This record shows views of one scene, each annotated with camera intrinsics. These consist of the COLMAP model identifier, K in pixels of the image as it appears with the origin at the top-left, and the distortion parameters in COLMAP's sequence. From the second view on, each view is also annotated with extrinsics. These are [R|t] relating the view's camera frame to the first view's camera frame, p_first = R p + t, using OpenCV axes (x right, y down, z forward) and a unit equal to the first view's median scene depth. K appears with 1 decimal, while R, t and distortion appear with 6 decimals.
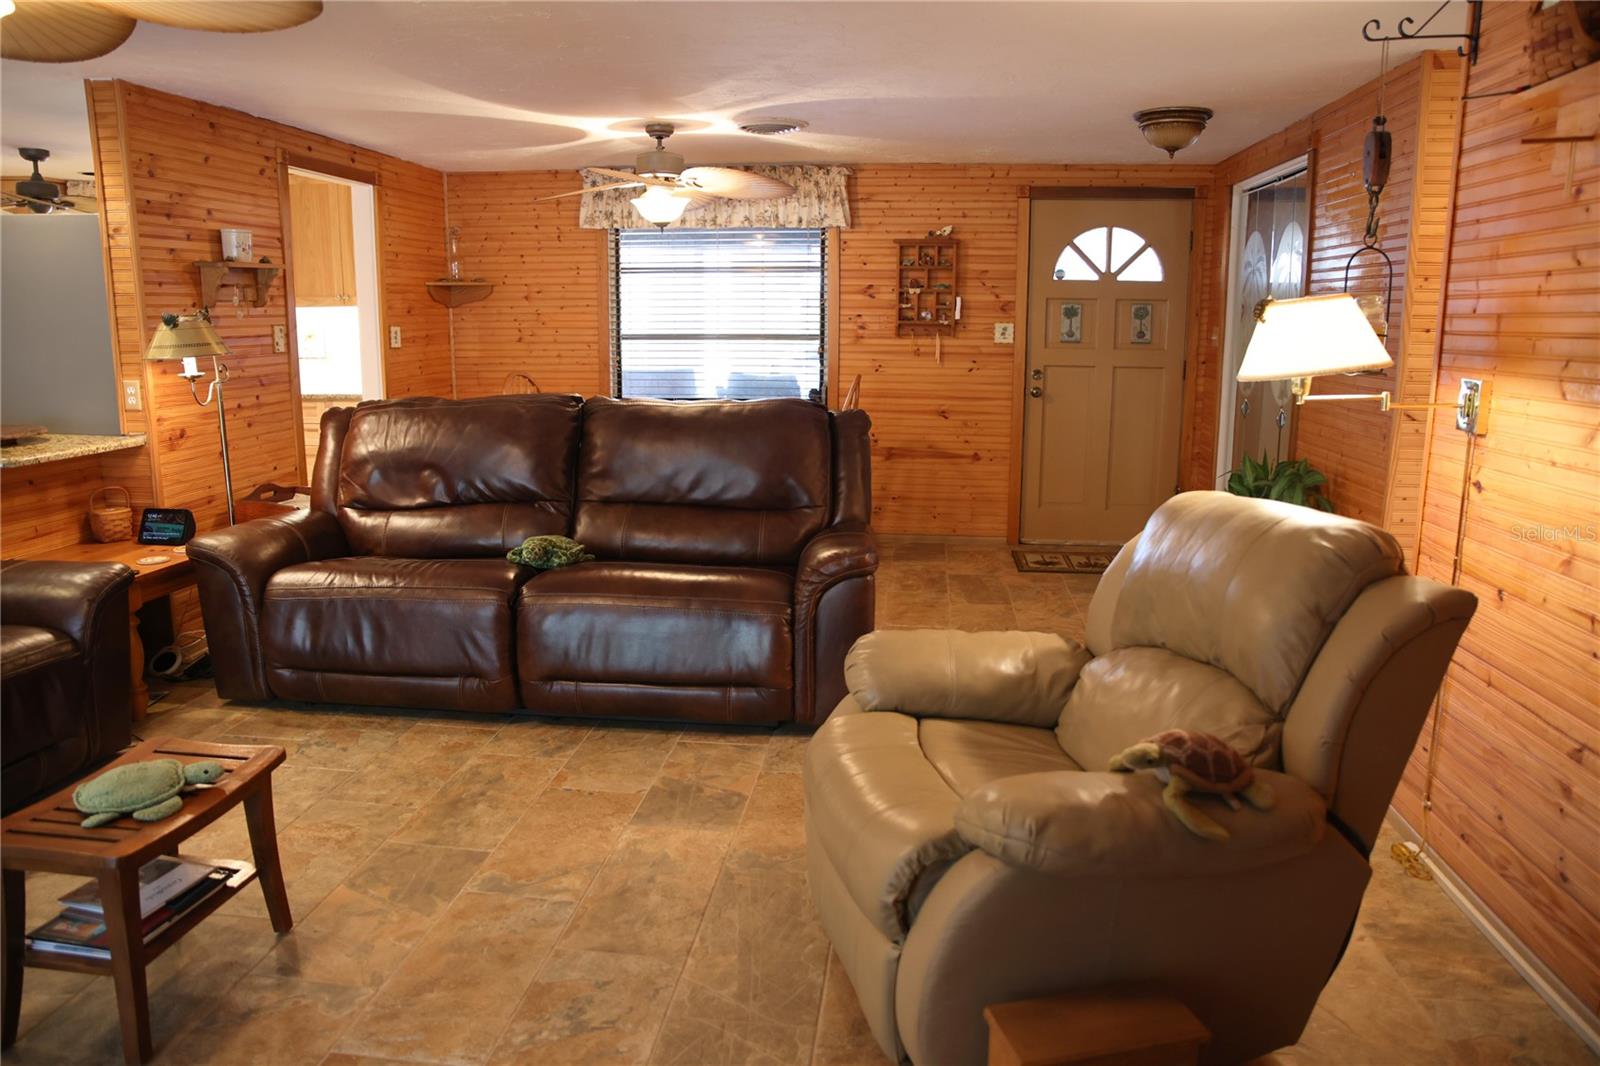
lens RADIAL K [[1072.6, 0, 800.0], [0, 1072.6, 533.0], [0, 0, 1]] dist [-0.122926, 0.093034]
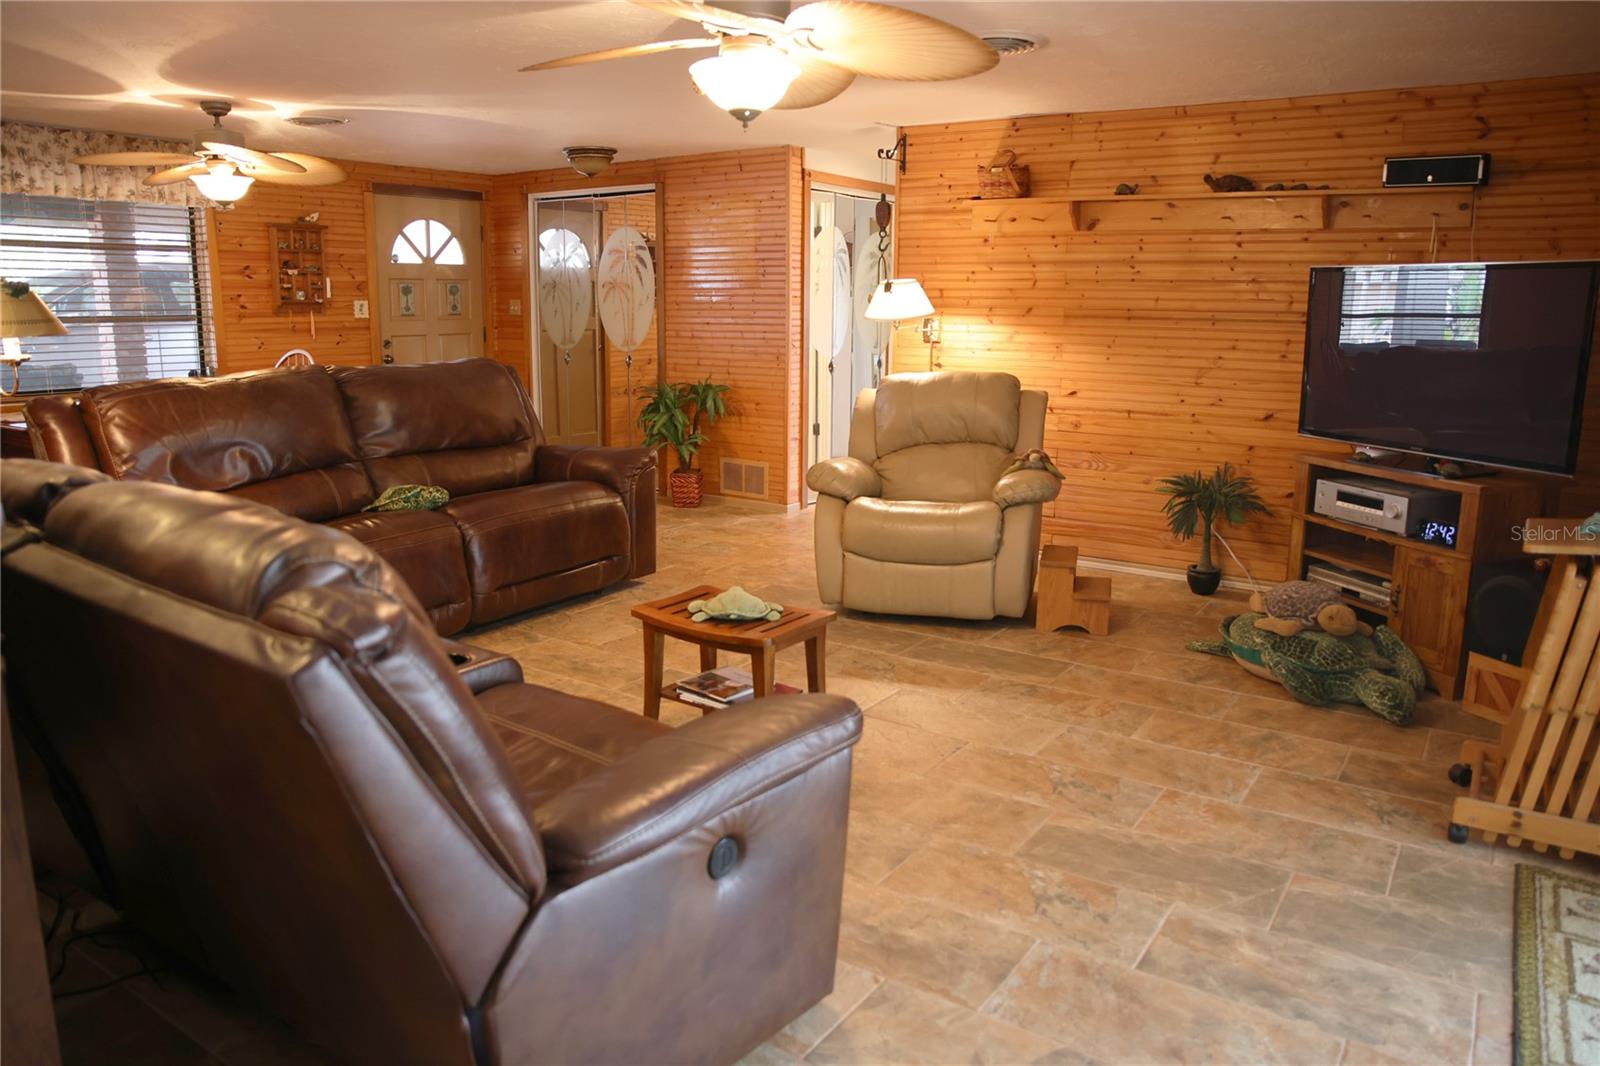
lens RADIAL K [[1072.6, 0, 800.0], [0, 1072.6, 533.0], [0, 0, 1]] dist [-0.122926, 0.093034]
pose [[0.482891, -0.187495, 0.855373, -0.602296], [0.170395, 0.978257, 0.118236, -0.005601], [-0.858943, 0.088656, 0.504339, 0.048044]]
